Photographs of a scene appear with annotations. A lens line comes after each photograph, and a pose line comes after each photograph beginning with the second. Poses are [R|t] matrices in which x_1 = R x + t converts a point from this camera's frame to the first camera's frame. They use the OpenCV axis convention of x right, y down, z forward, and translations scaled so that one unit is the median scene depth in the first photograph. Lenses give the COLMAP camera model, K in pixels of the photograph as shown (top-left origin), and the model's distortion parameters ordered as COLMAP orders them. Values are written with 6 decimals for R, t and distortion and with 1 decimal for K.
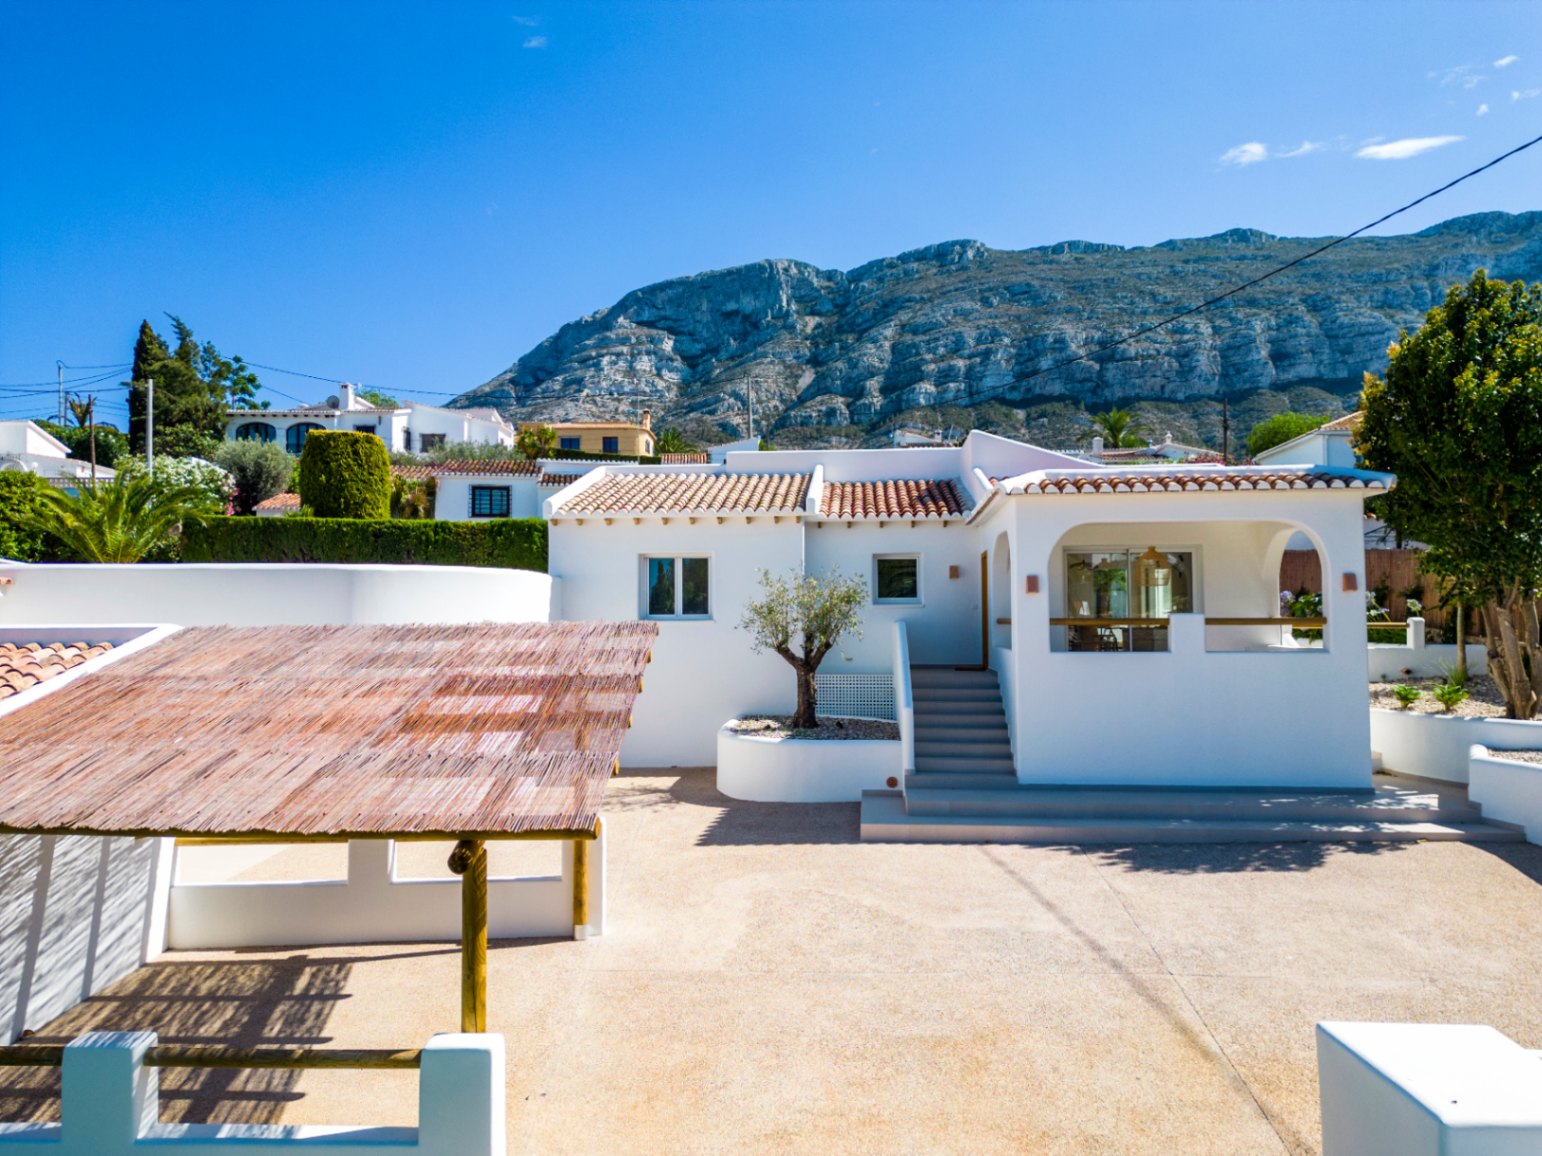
lens RADIAL K [[1095.5, 0, 780.7], [0, 1095.5, 581.9], [0, 0, 1]] dist [0.051447, -0.024822]
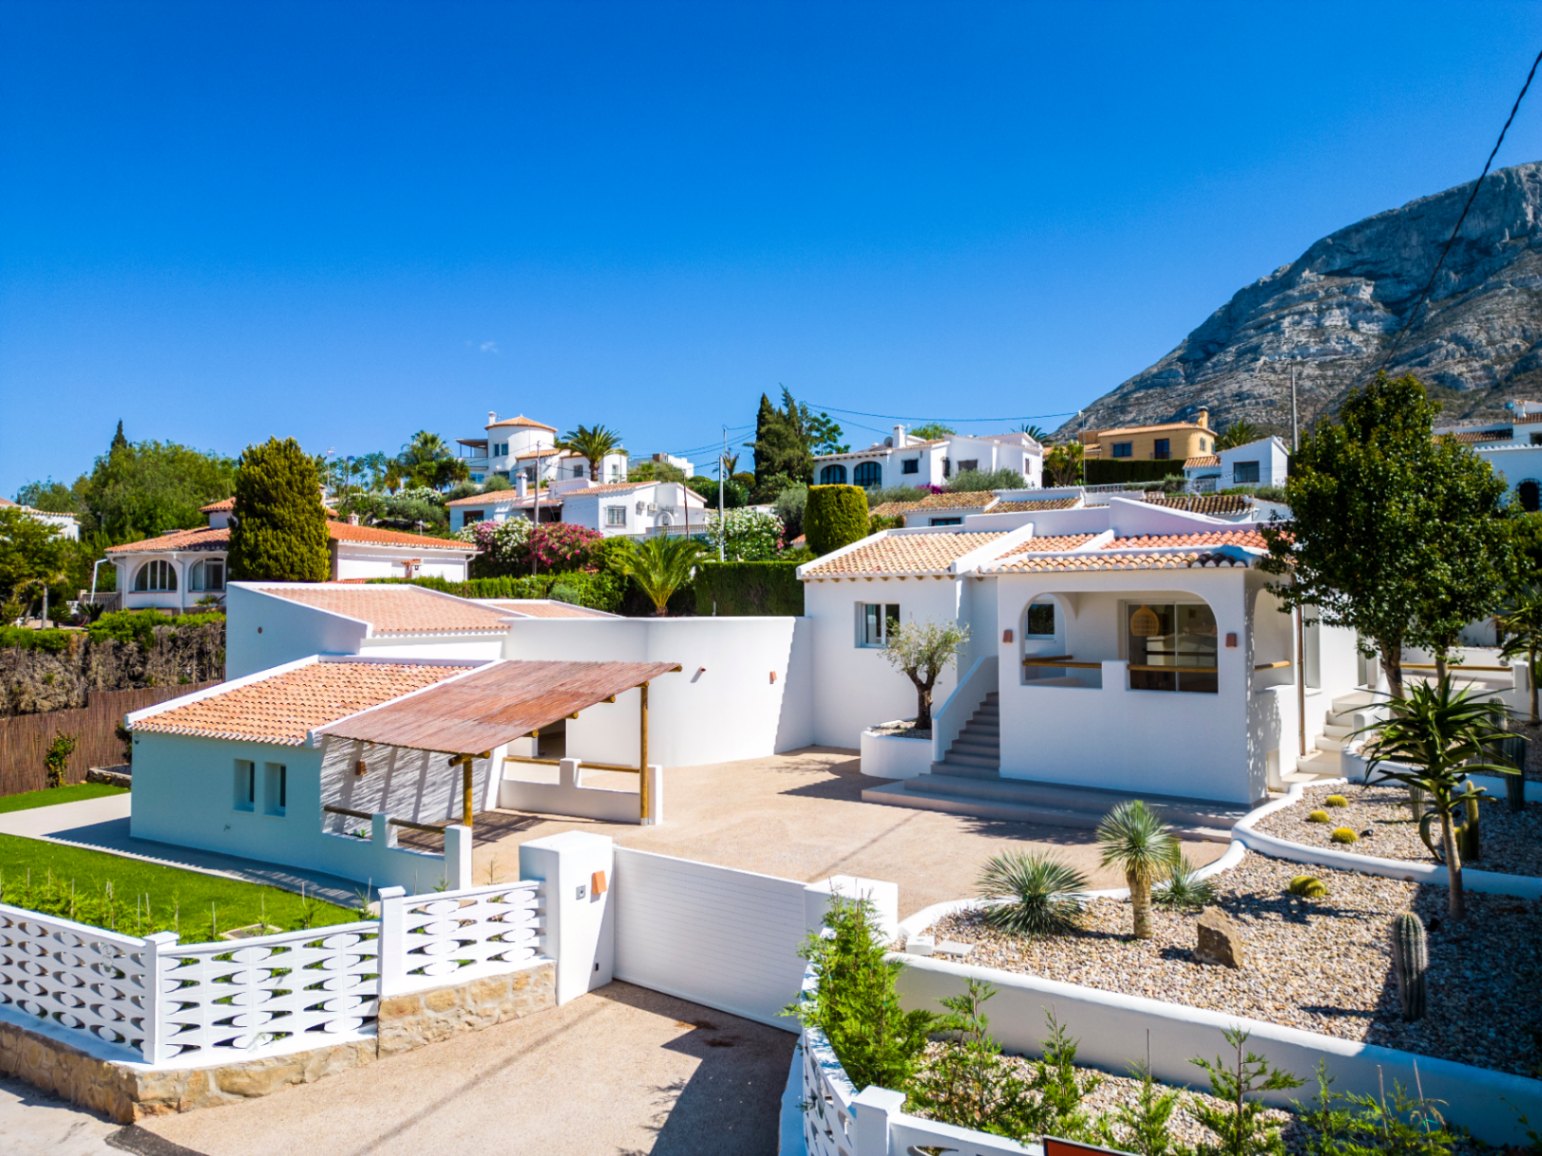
lens RADIAL K [[1095.5, 0, 765.3], [0, 1095.5, 575.5], [0, 0, 1]] dist [0.051447, -0.024822]
pose [[0.818436, -0.017143, -0.574342, 0.190872], [0.021481, 0.999769, 0.000770, -0.020302], [0.574196, -0.012968, 0.818615, -0.080440]]
